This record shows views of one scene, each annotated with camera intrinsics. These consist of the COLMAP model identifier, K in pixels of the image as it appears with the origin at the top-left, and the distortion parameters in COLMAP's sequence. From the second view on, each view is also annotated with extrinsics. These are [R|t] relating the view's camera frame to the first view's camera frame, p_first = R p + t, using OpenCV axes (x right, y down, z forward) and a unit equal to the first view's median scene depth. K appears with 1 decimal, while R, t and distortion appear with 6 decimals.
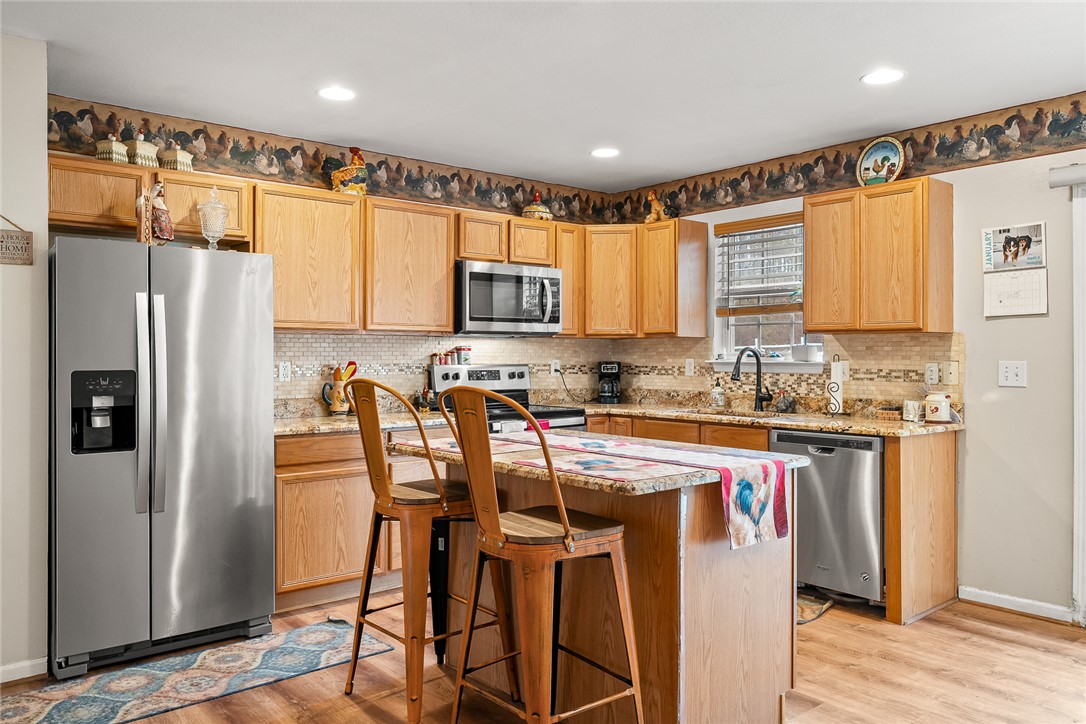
lens RADIAL K [[792.3, 0, 543.0], [0, 792.3, 362.0], [0, 0, 1]] dist [-0.003134, -0.001314]
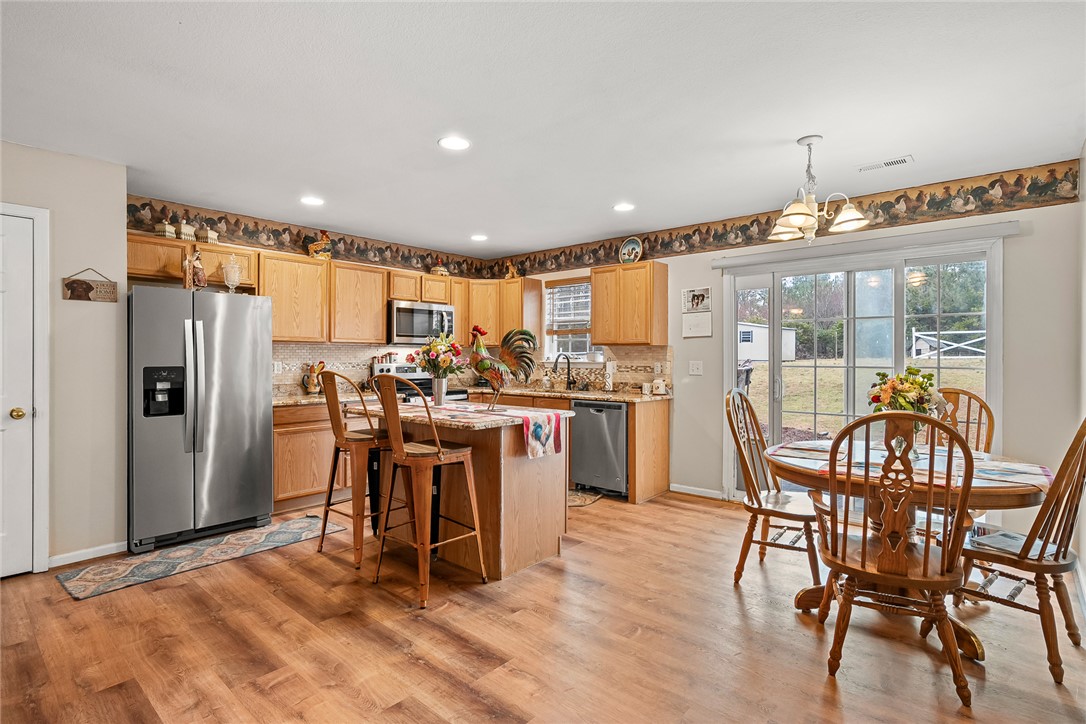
lens RADIAL K [[528.7, 0, 543.0], [0, 528.7, 362.0], [0, 0, 1]] dist [-0.010511, 0.000492]
pose [[0.987173, 0.000223, 0.159654, 0.039538], [-0.000224, 1.000000, -0.000014, 0.000873], [-0.159654, -0.000022, 0.987173, -0.161737]]
